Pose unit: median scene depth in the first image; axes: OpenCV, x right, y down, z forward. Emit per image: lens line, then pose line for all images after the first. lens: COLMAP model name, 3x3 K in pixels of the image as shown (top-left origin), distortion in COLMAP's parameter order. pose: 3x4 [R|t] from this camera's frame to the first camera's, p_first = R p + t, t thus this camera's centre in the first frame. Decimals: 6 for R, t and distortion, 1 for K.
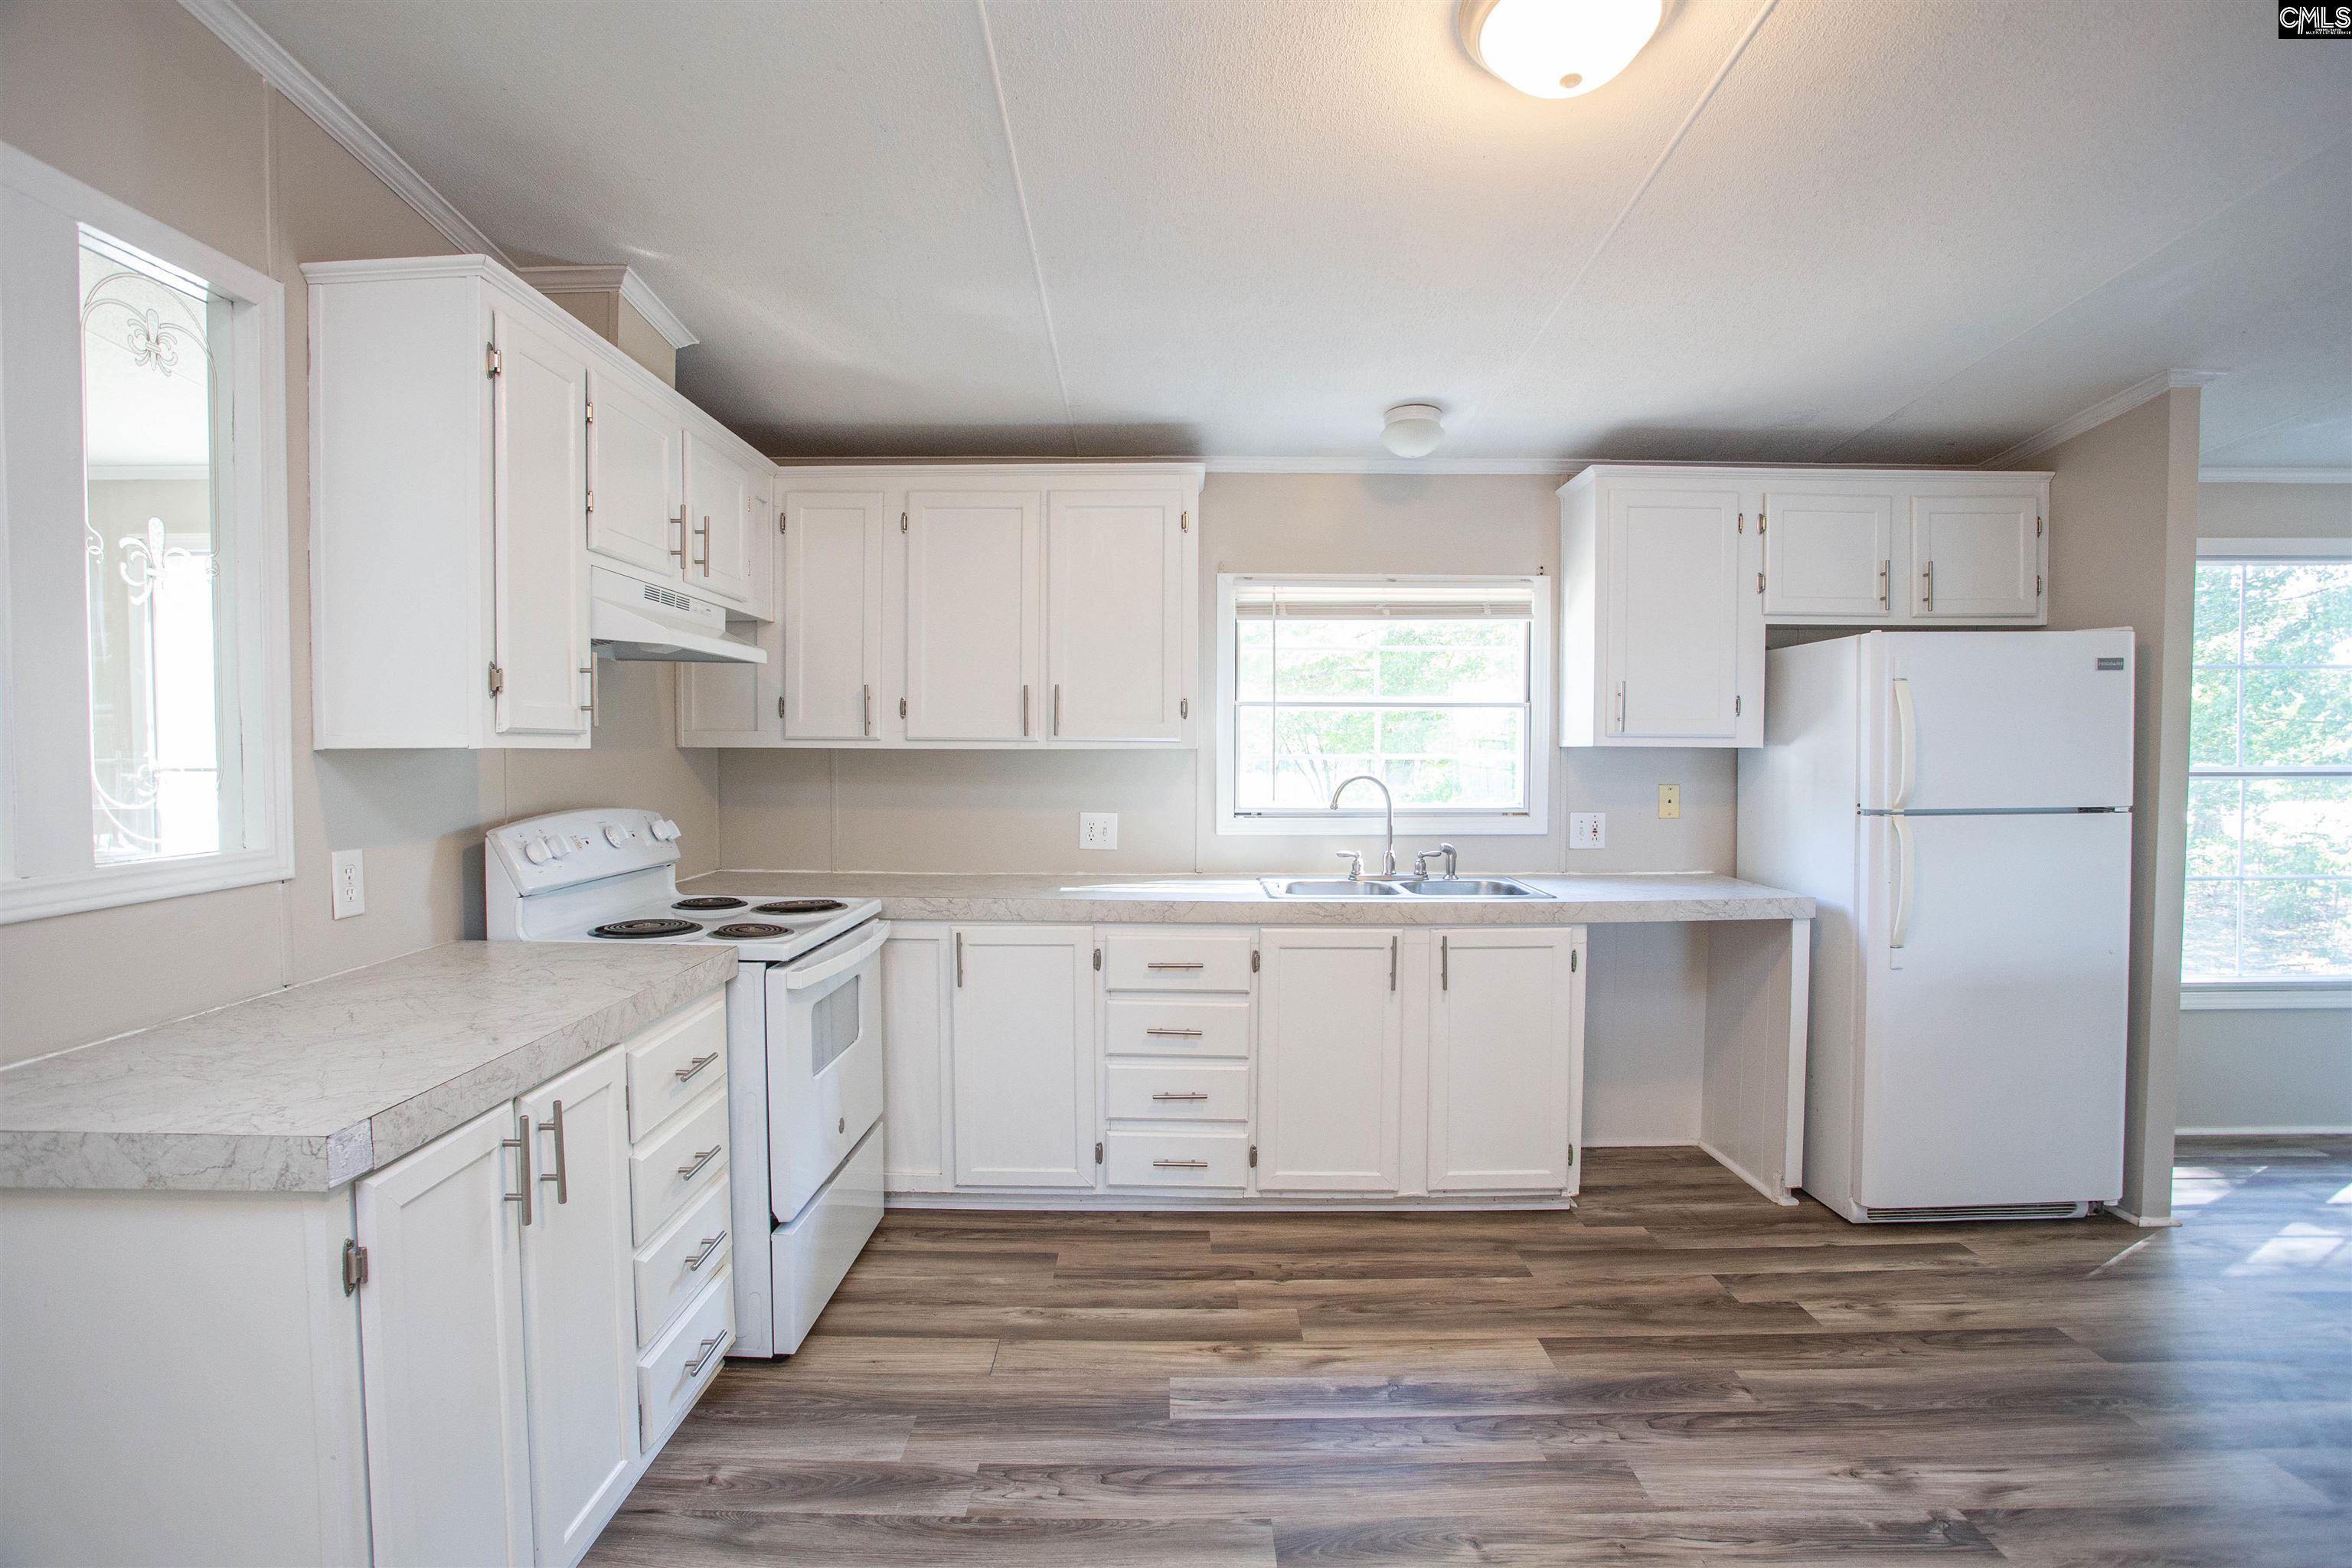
lens RADIAL K [[1118.4, 0, 1176.0], [0, 1118.4, 784.0], [0, 0, 1]] dist [-0.063318, 0.022981]
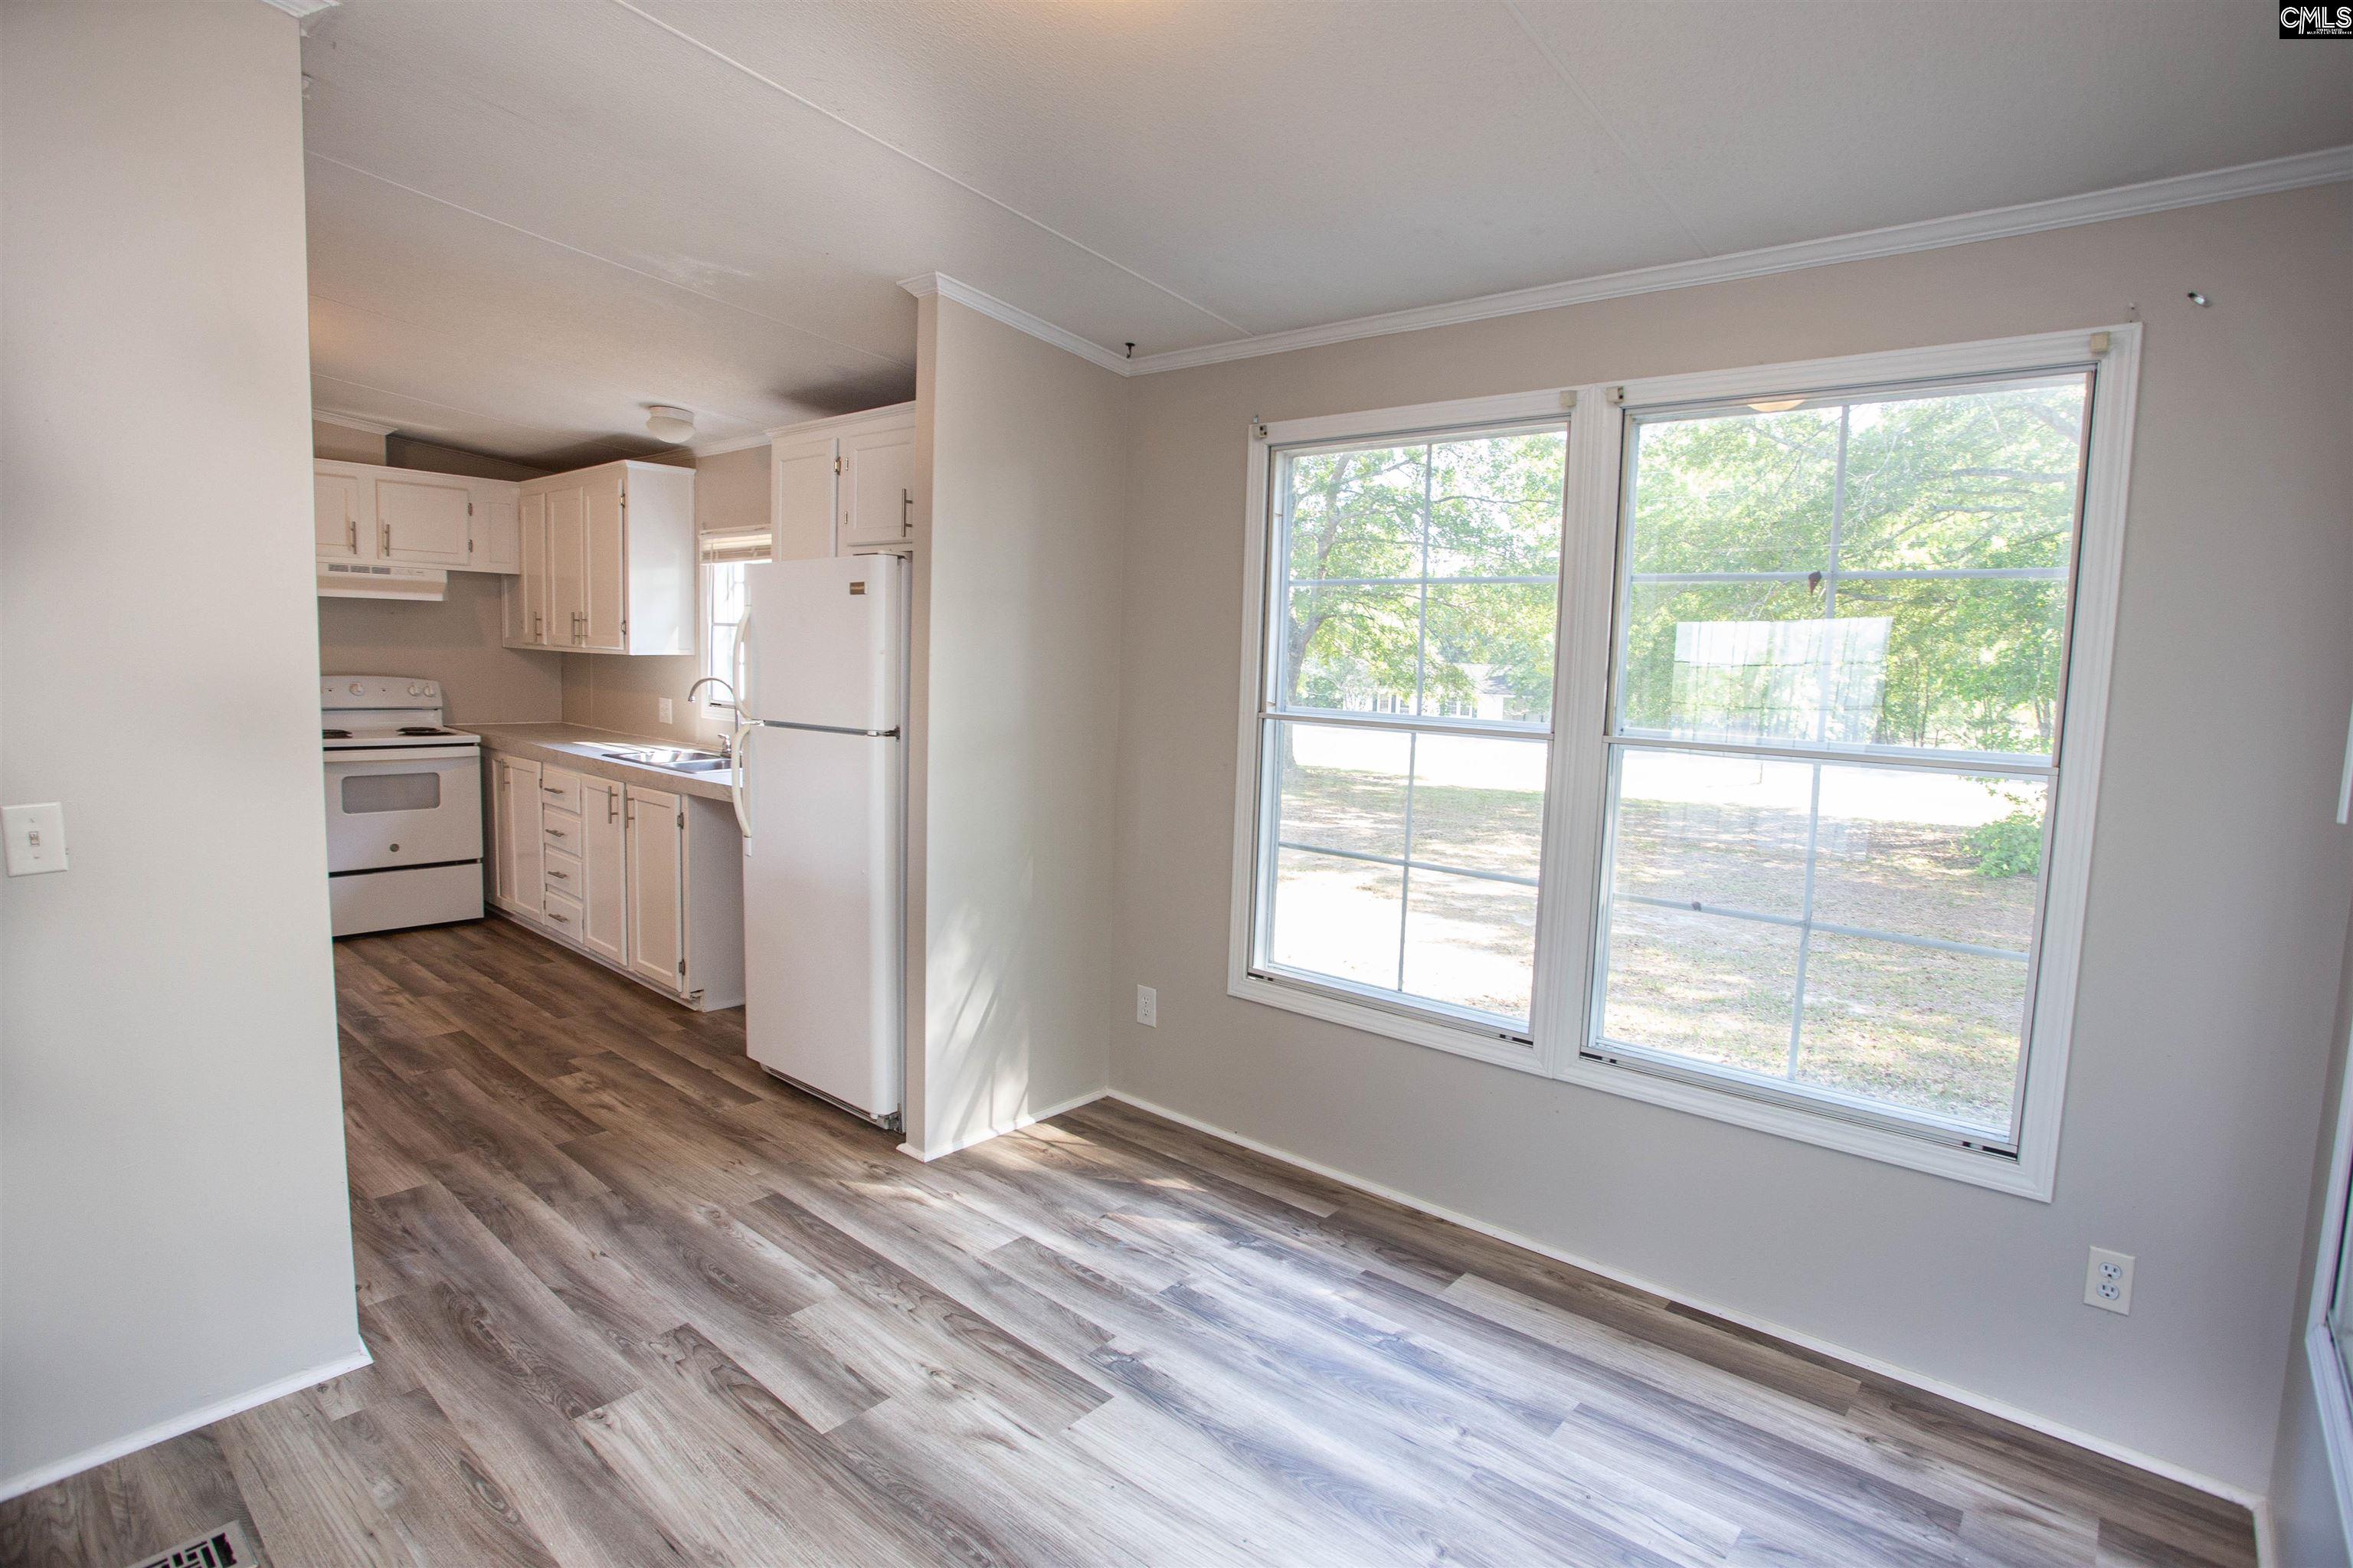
lens RADIAL K [[1155.6, 0, 1173.6], [0, 1155.6, 775.5], [0, 0, 1]] dist [-0.056696, 0.016280]
pose [[0.758743, 0.092124, -0.644843, 1.975752], [-0.053750, 0.995427, 0.078966, -0.038116], [0.649169, -0.025254, 0.760225, 0.410158]]
